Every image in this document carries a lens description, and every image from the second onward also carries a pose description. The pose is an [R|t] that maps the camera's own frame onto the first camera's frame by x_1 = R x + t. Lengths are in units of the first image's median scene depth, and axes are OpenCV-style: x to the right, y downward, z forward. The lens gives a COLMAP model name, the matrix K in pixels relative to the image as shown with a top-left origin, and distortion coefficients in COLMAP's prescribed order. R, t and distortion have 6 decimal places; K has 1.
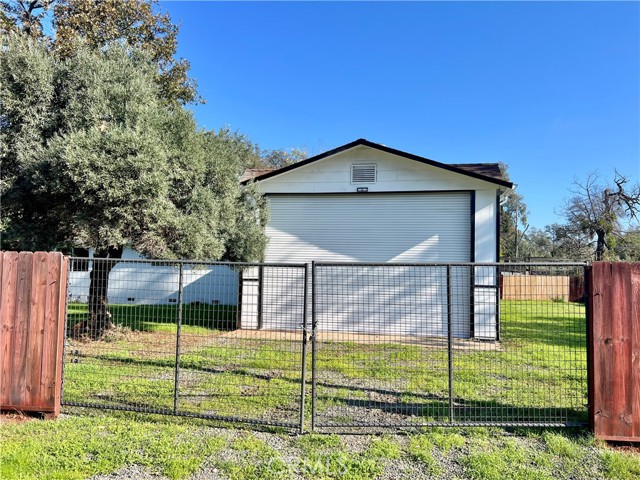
lens RADIAL K [[480.6, 0, 315.9], [0, 480.6, 241.5], [0, 0, 1]] dist [0.020451, -0.028397]
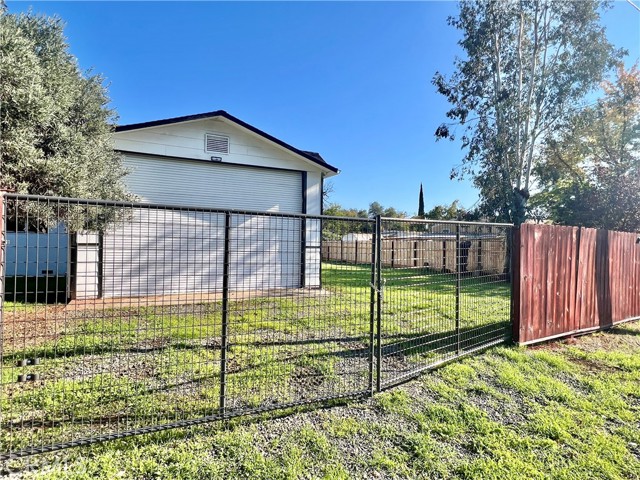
lens RADIAL K [[361.8, 0, 324.9], [0, 361.8, 238.4], [0, 0, 1]] dist [-0.020700, 0.005844]
pose [[0.771052, -0.002426, 0.636767, -0.315171], [-0.038018, 0.998034, 0.049837, 0.026532], [-0.635636, -0.062635, 0.769444, 0.299623]]
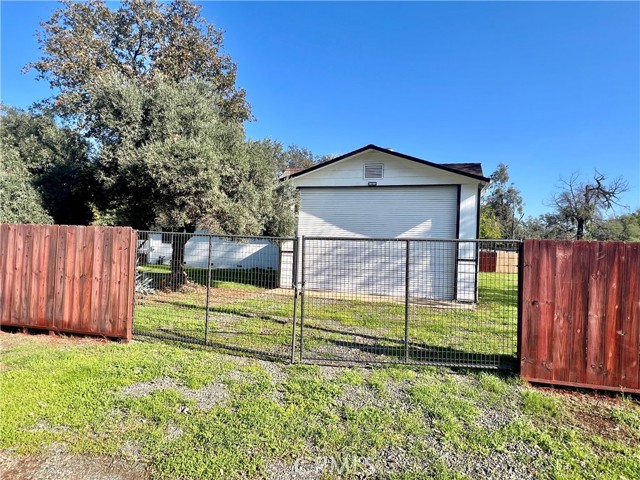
lens RADIAL K [[361.8, 0, 314.0], [0, 361.8, 236.0], [0, 0, 1]] dist [-0.020700, 0.005844]
pose [[0.992732, 0.014556, -0.119465, 0.081763], [-0.010963, 0.999469, 0.030677, 0.006281], [0.119848, -0.029144, 0.992364, 0.009070]]
